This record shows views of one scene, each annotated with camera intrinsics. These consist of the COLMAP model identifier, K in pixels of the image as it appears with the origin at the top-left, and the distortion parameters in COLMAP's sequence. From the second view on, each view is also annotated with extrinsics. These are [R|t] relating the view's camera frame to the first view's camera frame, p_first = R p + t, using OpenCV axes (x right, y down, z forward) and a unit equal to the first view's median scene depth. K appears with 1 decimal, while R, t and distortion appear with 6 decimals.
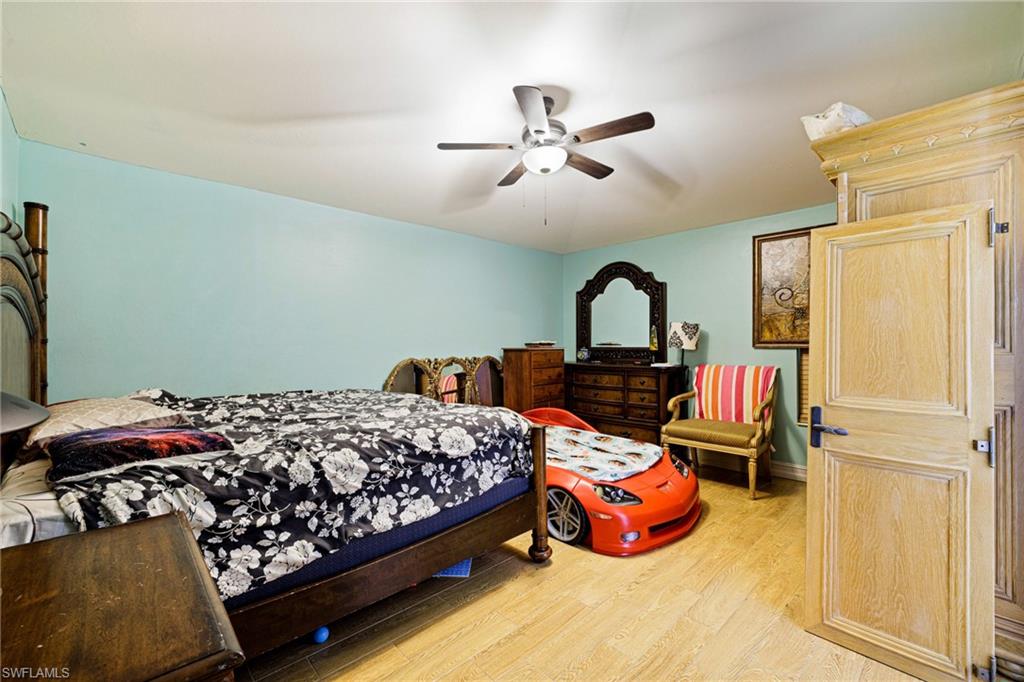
lens RADIAL K [[428.1, 0, 514.9], [0, 428.1, 341.2], [0, 0, 1]] dist [-0.001981, -0.000318]
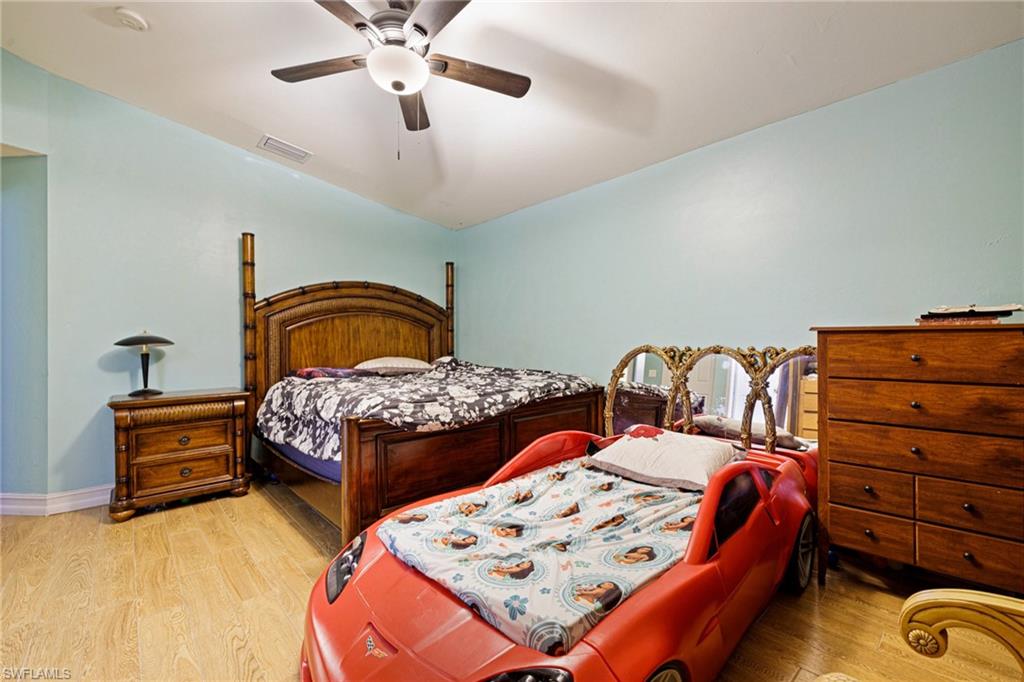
lens RADIAL K [[428.1, 0, 514.9], [0, 428.1, 341.2], [0, 0, 1]] dist [-0.001981, -0.000318]
pose [[-0.029559, -0.002427, -0.999560, 1.113936], [0.014777, 0.999887, -0.002865, 0.067325], [0.999454, -0.014855, -0.029520, 1.677565]]
